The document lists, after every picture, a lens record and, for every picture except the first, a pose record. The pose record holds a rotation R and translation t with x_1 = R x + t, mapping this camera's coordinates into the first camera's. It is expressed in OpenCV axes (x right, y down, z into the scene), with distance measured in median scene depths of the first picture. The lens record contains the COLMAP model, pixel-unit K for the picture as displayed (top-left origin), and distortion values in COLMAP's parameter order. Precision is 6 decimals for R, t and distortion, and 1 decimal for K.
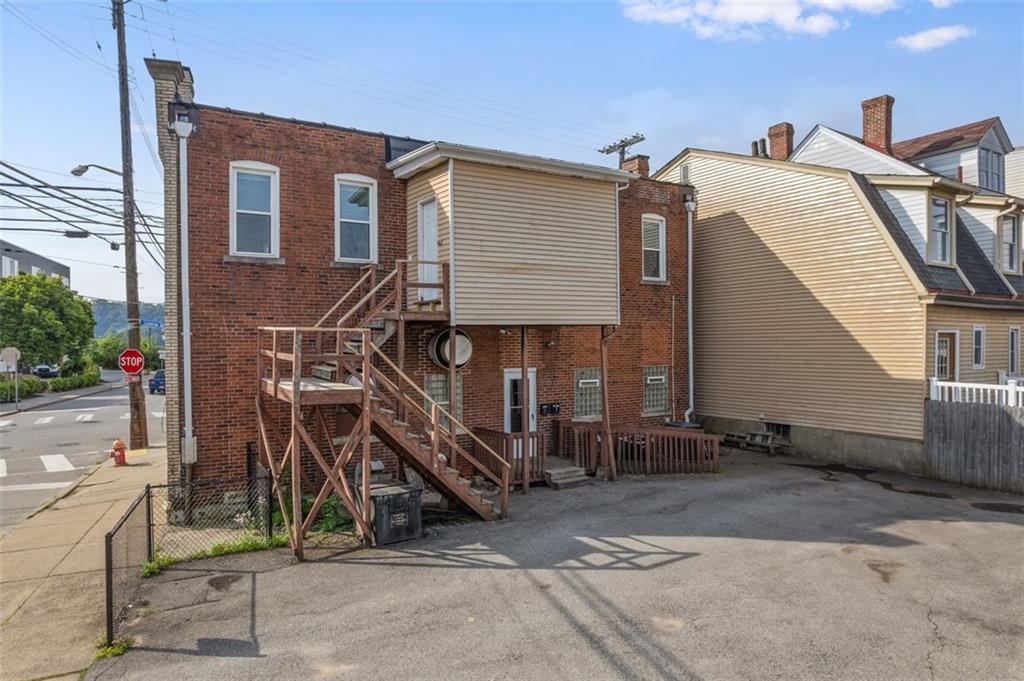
lens RADIAL K [[656.9, 0, 512.7], [0, 656.9, 337.6], [0, 0, 1]] dist [-0.069523, 0.057500]
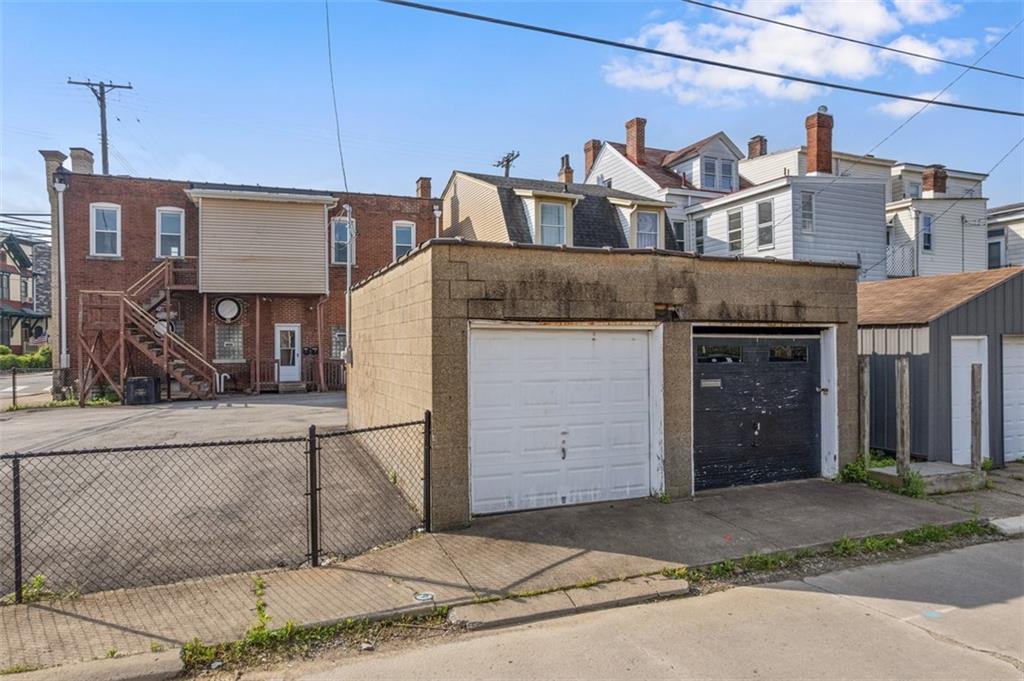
lens RADIAL K [[656.9, 0, 508.4], [0, 656.9, 339.8], [0, 0, 1]] dist [-0.069523, 0.057500]
pose [[0.983999, 0.001682, -0.178167, 1.007730], [-0.000945, 0.999991, 0.004221, 0.097240], [0.178172, -0.003985, 0.983991, -0.547646]]
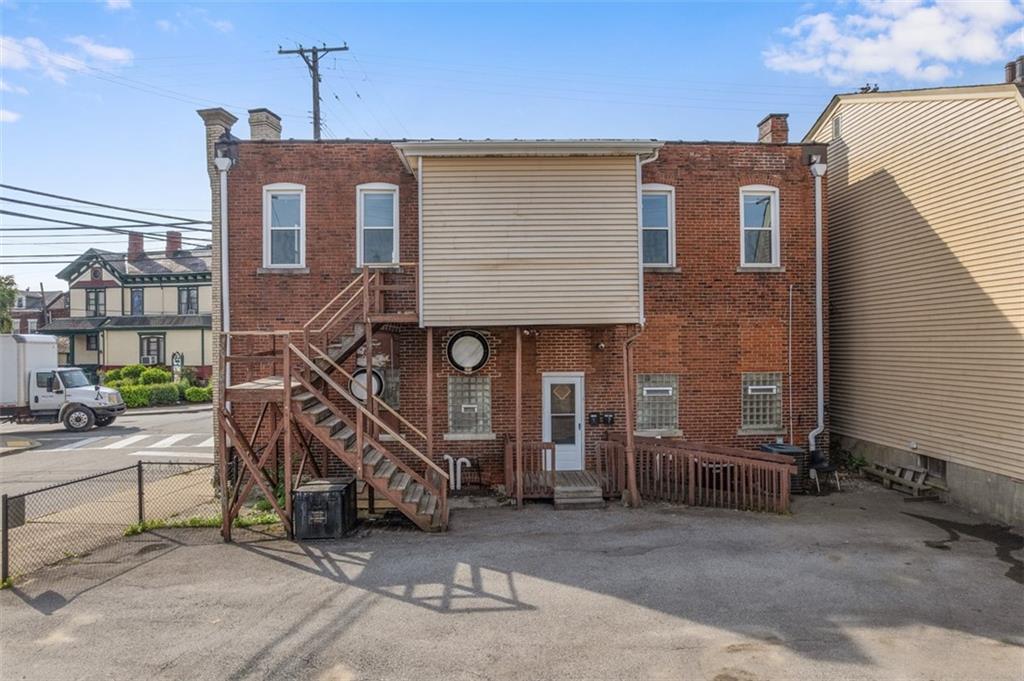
lens RADIAL K [[656.9, 0, 510.5], [0, 656.9, 337.0], [0, 0, 1]] dist [-0.069523, 0.057500]
pose [[0.869837, -0.003193, -0.493329, 0.495813], [0.004083, 0.999991, 0.000726, -0.004168], [0.493323, -0.002646, 0.869842, 0.212913]]
